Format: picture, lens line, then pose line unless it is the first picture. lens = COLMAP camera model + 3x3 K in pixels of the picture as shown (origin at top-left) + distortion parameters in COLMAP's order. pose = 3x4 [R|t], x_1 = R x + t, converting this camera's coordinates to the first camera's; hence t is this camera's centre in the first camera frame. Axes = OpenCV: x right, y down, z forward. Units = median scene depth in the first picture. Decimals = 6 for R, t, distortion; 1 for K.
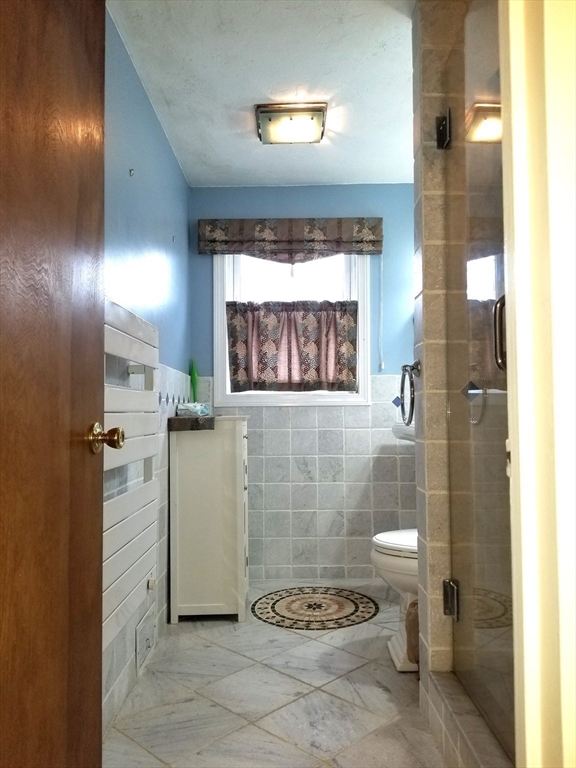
lens RADIAL K [[588.8, 0, 288.2], [0, 588.8, 388.6], [0, 0, 1]] dist [0.044242, -0.074989]
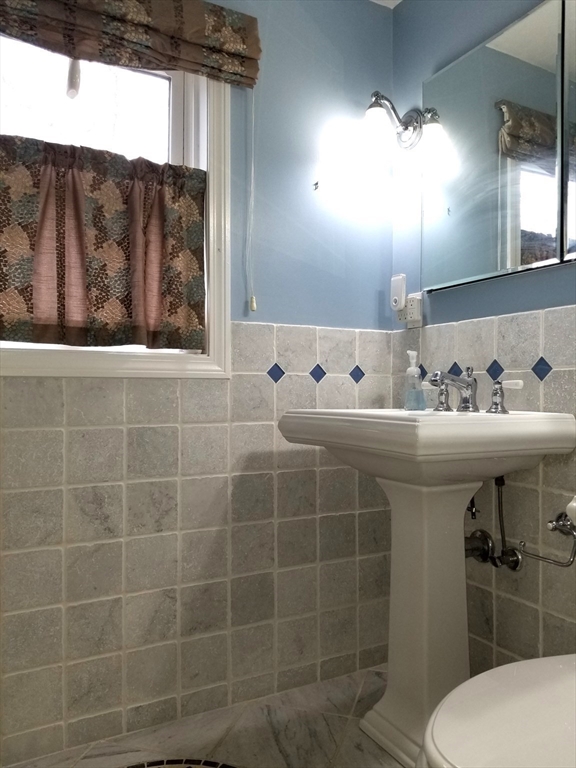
lens RADIAL K [[588.8, 0, 291.2], [0, 588.8, 391.2], [0, 0, 1]] dist [0.044242, -0.074989]
pose [[0.869398, 0.005816, 0.494078, -0.070116], [-0.028386, 0.998867, 0.038192, 0.018618], [-0.493296, -0.047229, 0.868579, 0.521498]]
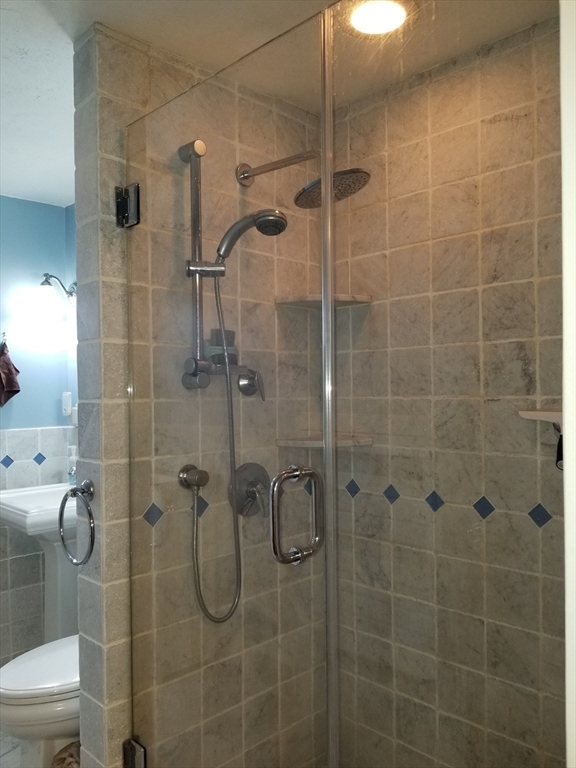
lens RADIAL K [[588.8, 0, 291.2], [0, 588.8, 386.4], [0, 0, 1]] dist [0.044242, -0.074989]
pose [[0.688944, -0.006414, 0.724786, -0.098806], [-0.021345, 0.999348, 0.029133, -0.116591], [-0.724500, -0.035541, 0.688357, 0.138075]]
